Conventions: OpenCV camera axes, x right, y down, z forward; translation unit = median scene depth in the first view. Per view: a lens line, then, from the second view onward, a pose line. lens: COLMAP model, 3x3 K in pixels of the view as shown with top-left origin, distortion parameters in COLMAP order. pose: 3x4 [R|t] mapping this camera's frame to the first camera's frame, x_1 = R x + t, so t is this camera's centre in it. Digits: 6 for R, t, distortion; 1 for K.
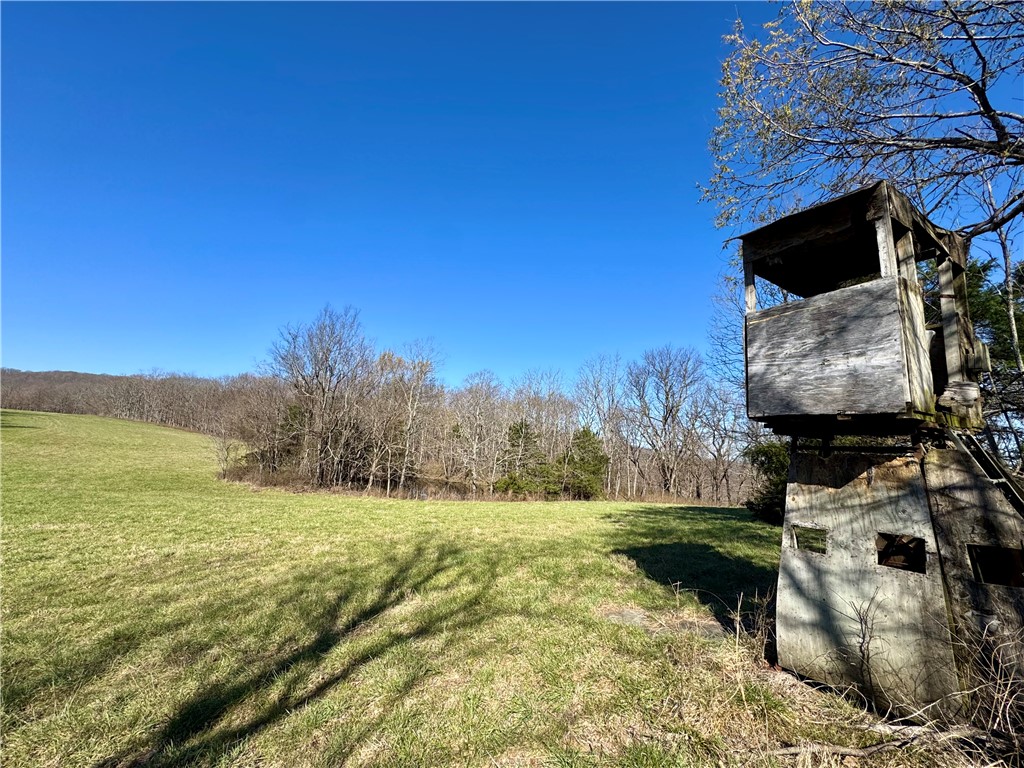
lens RADIAL K [[410.9, 0, 512.7], [0, 410.9, 384.1], [0, 0, 1]] dist [-0.000701, -0.000140]
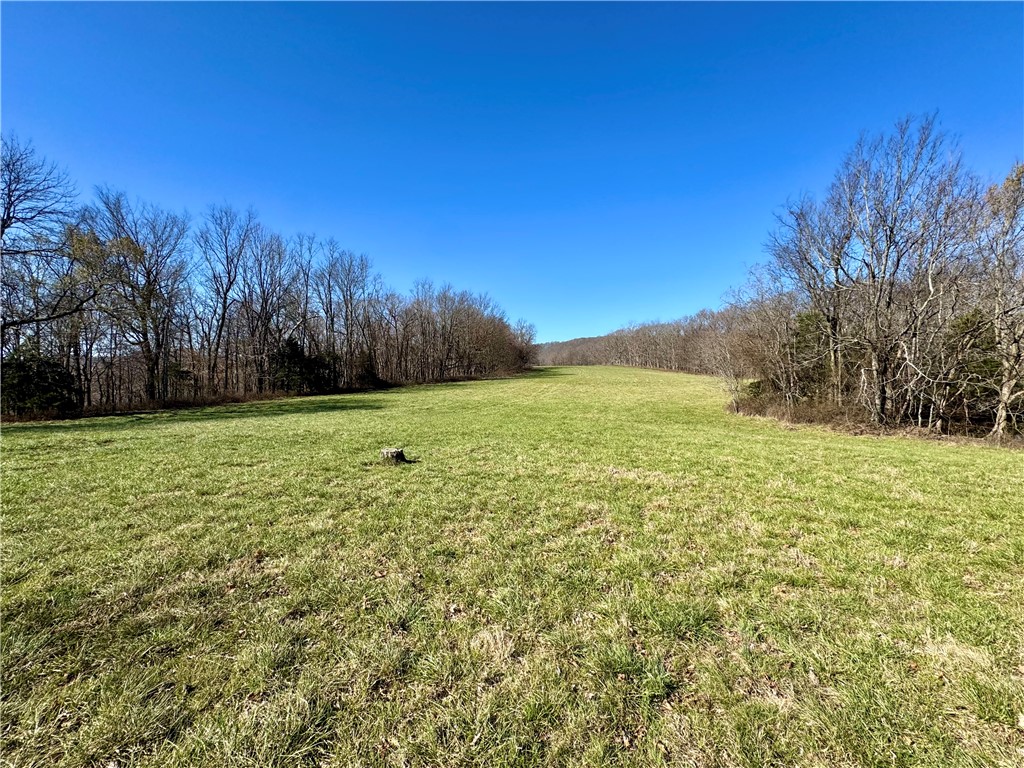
lens RADIAL K [[410.9, 0, 512.3], [0, 410.9, 381.4], [0, 0, 1]] dist [-0.000701, -0.000140]
pose [[0.536608, -0.050946, -0.842292, -0.217209], [0.174080, 0.983388, 0.051424, 0.042059], [0.825680, -0.174221, 0.536563, 0.169150]]
